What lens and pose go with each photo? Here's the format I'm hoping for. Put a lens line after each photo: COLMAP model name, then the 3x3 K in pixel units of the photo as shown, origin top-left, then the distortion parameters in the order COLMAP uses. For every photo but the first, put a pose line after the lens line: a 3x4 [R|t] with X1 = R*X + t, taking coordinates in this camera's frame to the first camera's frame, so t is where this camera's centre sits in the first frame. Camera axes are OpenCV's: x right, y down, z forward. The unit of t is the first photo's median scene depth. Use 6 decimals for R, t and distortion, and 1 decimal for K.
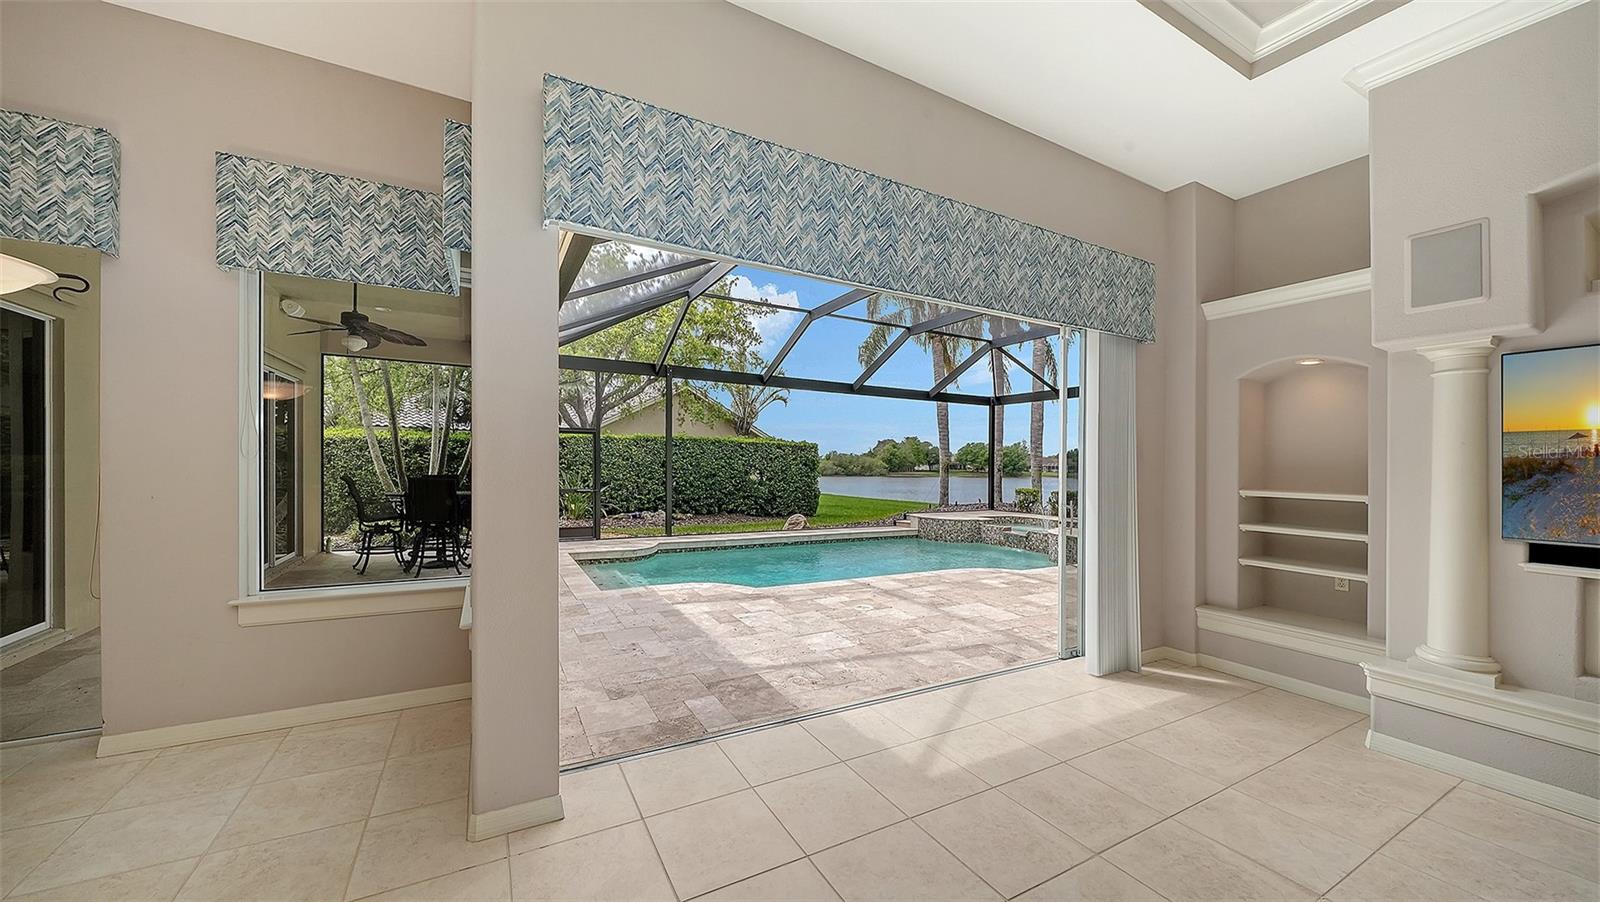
lens RADIAL K [[566.0, 0, 792.2], [0, 566.0, 464.1], [0, 0, 1]] dist [-0.006084, 0.000238]
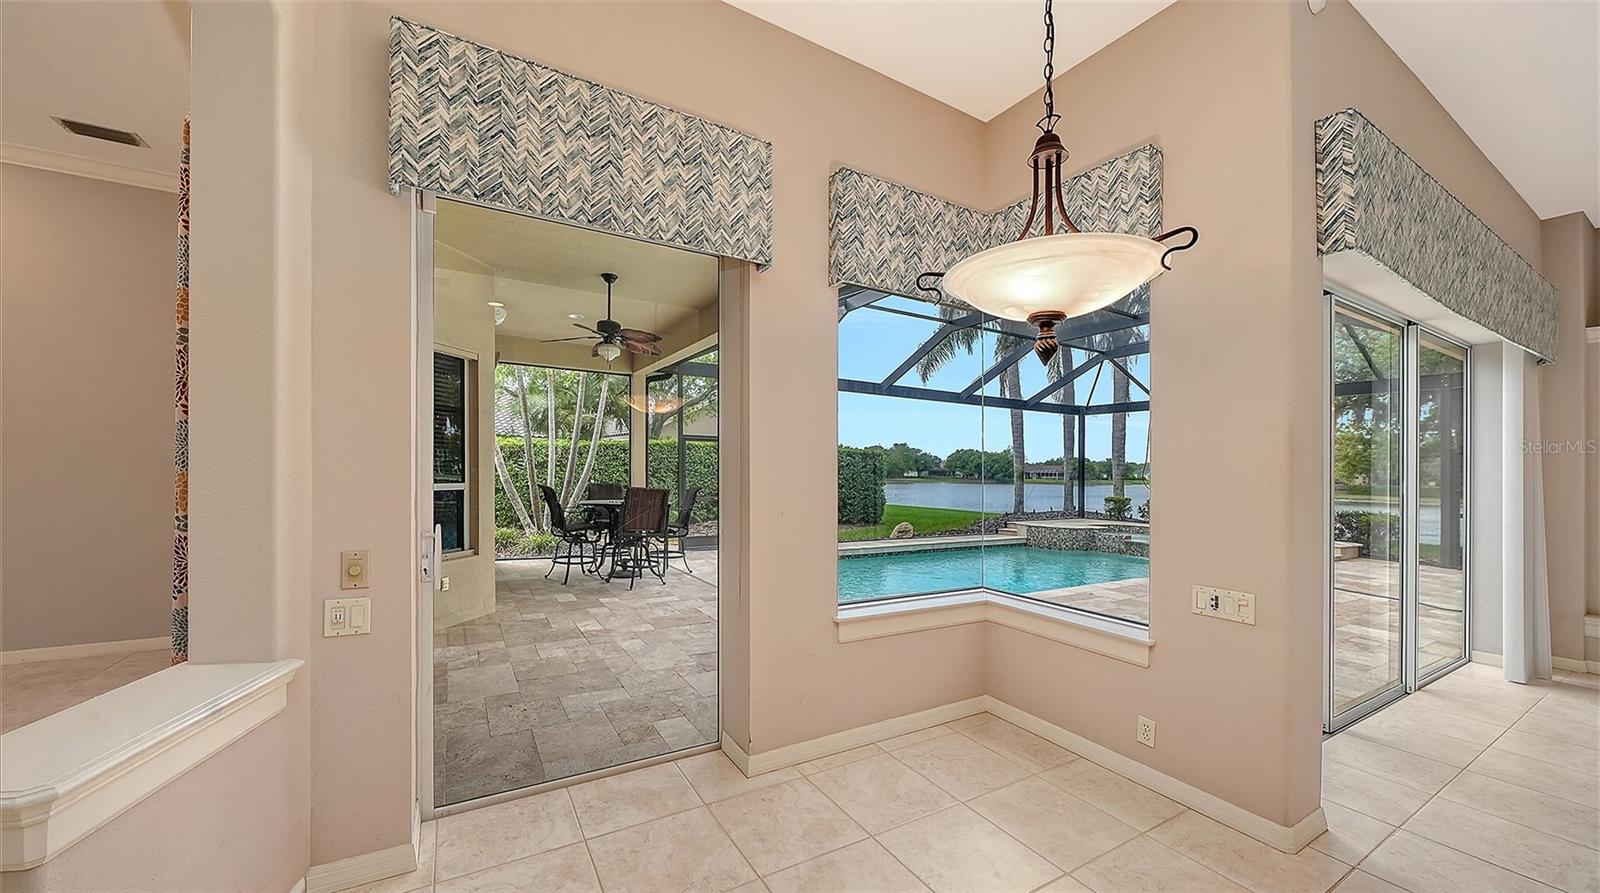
lens RADIAL K [[562.1, 0, 813.2], [0, 562.1, 462.5], [0, 0, 1]] dist [0.000153, -0.000609]
pose [[0.995579, 0.006295, 0.093718, -0.181745], [-0.005124, 0.999906, -0.012731, -0.001847], [-0.093789, 0.012194, 0.995517, 0.038146]]
